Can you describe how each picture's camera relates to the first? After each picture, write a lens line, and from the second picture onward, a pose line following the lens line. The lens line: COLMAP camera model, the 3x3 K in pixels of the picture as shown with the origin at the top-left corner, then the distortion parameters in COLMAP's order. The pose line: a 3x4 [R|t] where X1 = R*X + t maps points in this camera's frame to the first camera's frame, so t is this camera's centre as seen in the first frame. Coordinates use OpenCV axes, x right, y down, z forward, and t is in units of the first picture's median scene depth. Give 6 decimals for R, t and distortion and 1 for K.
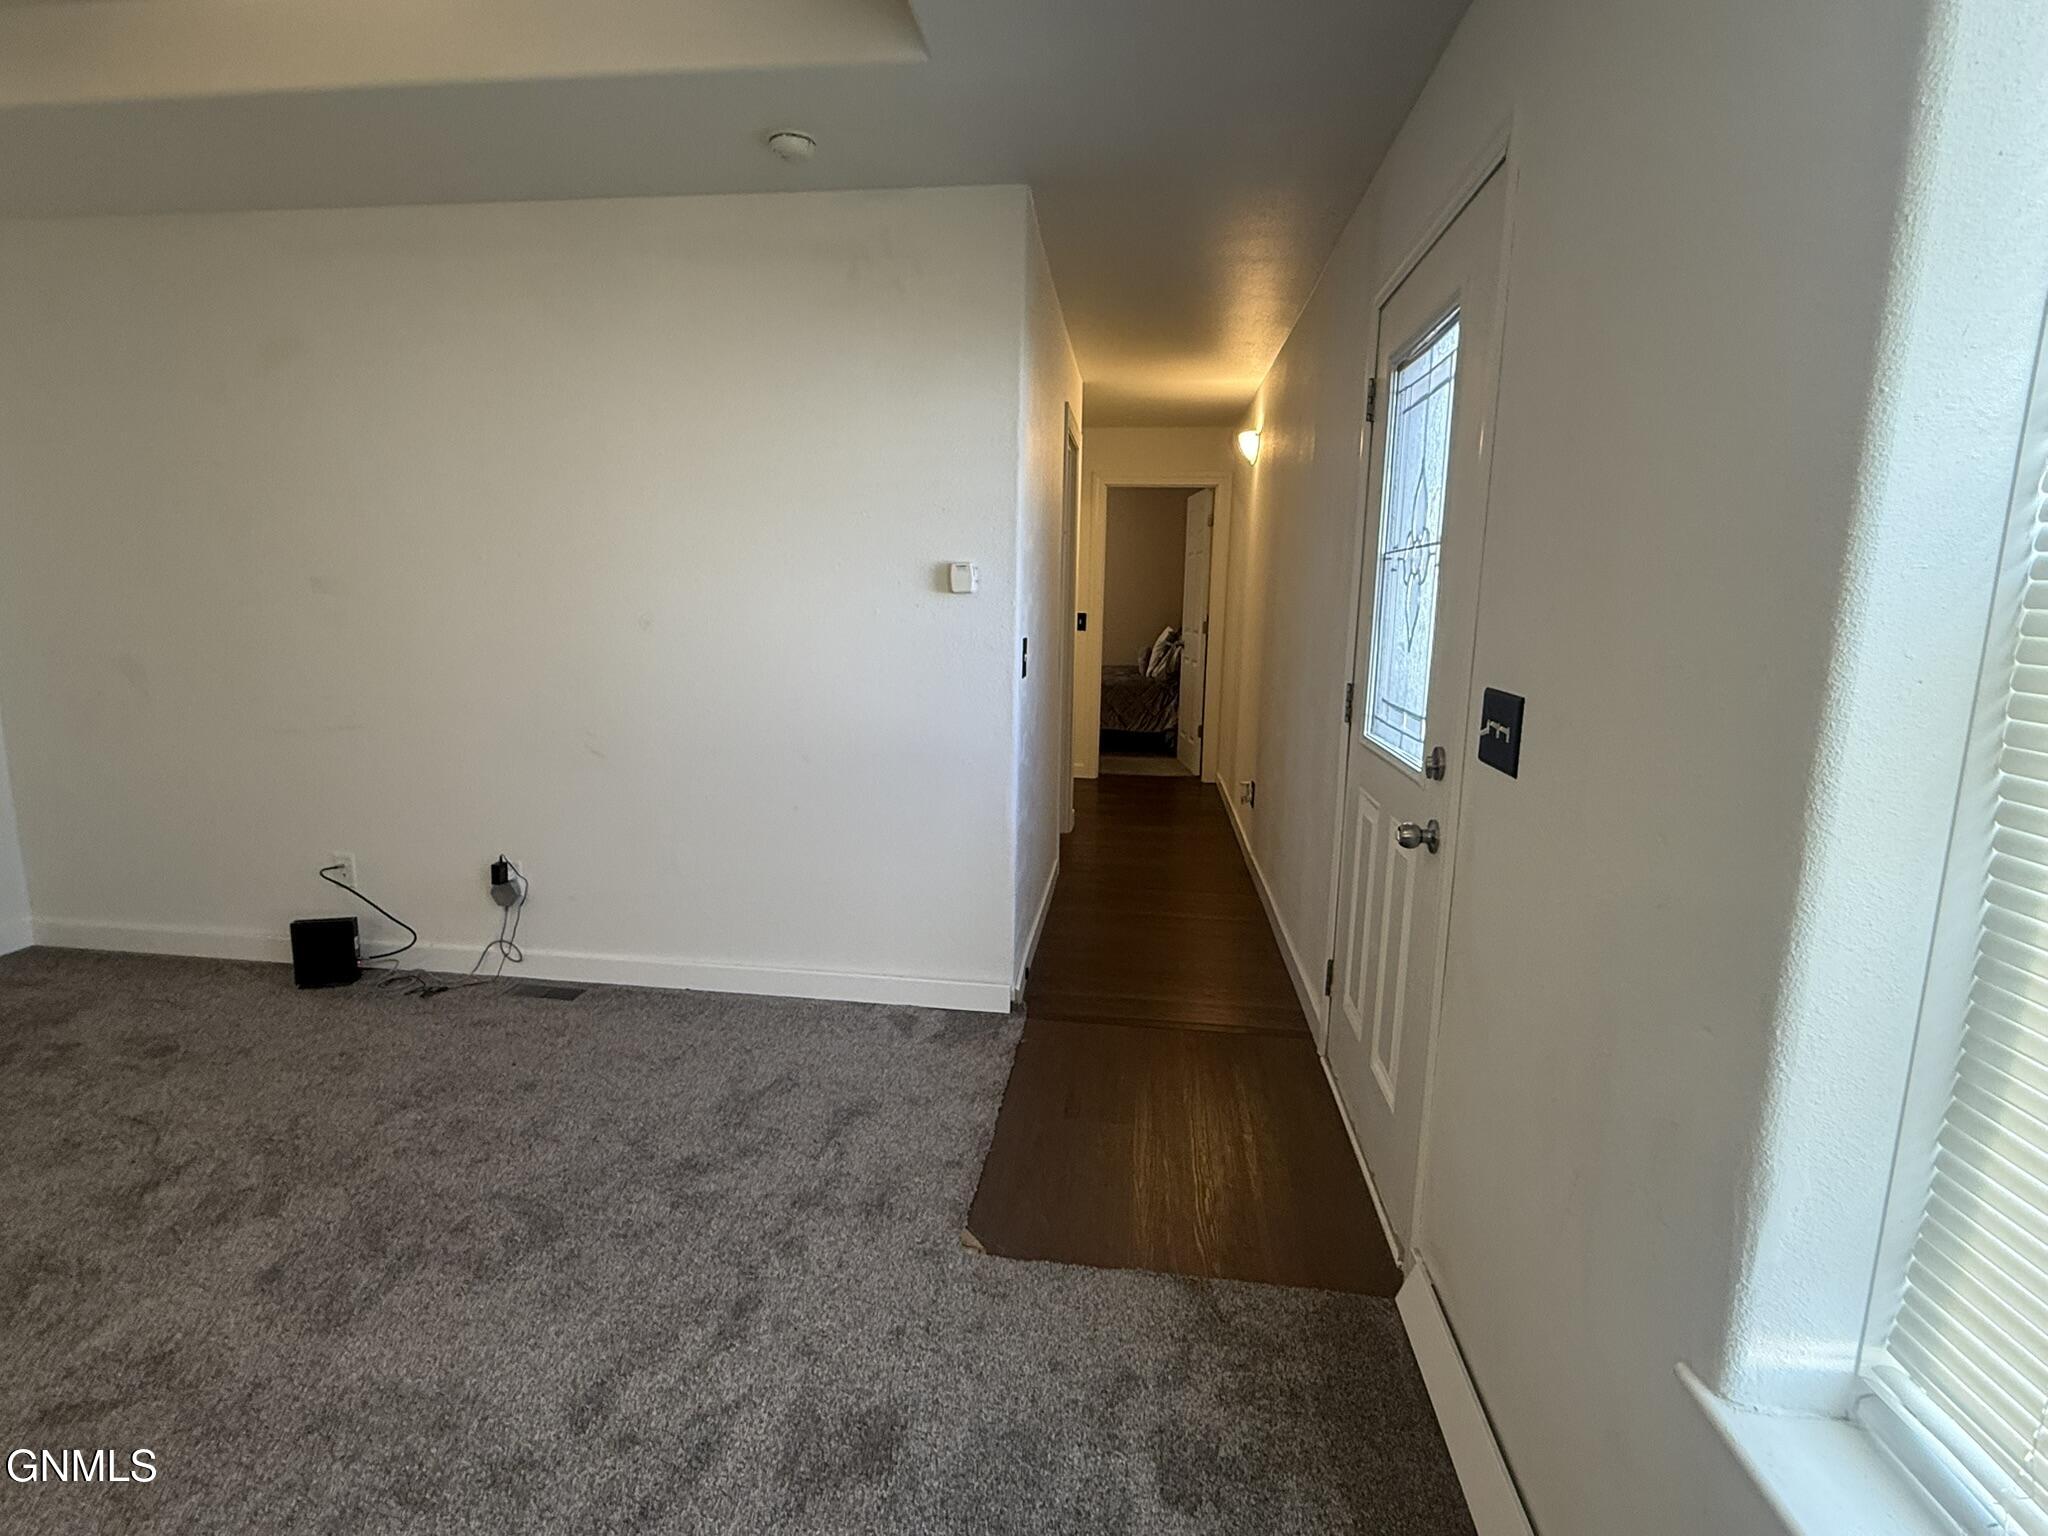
lens RADIAL K [[1007.0, 0, 1019.8], [0, 1007.0, 766.5], [0, 0, 1]] dist [0.000575, -0.000442]
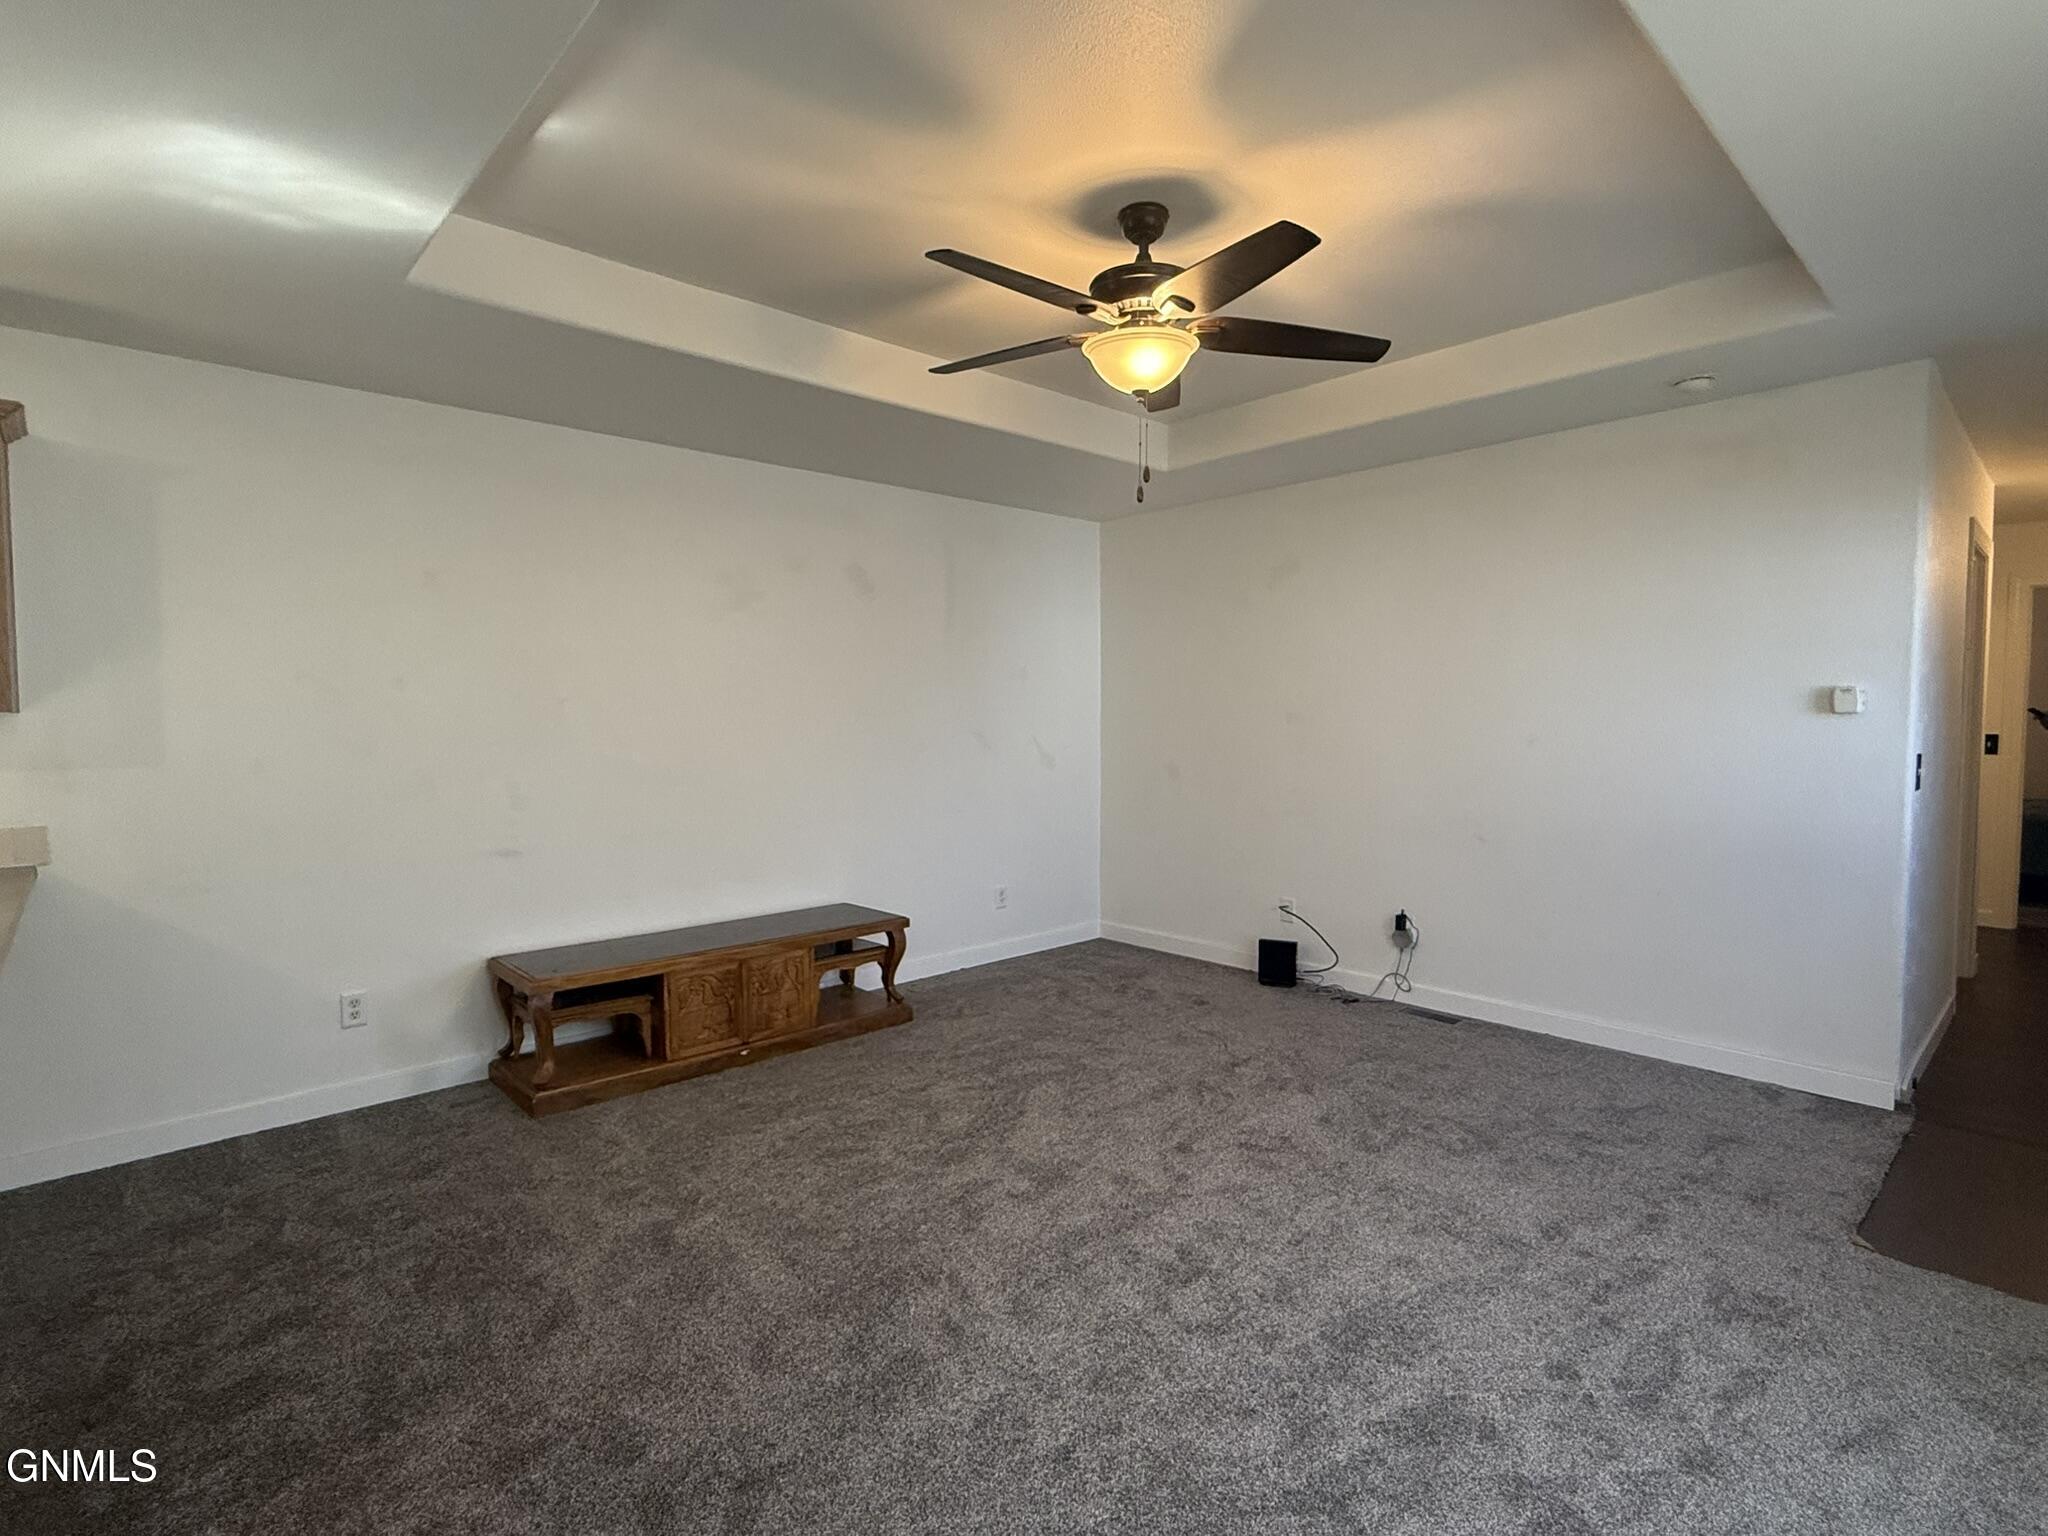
lens RADIAL K [[1007.0, 0, 1019.8], [0, 1007.0, 766.5], [0, 0, 1]] dist [0.000575, -0.000442]
pose [[0.761120, 0.013818, -0.648464, -0.028209], [-0.095477, 0.991269, -0.090941, 0.075203], [0.641545, 0.131130, 0.755794, -0.424412]]
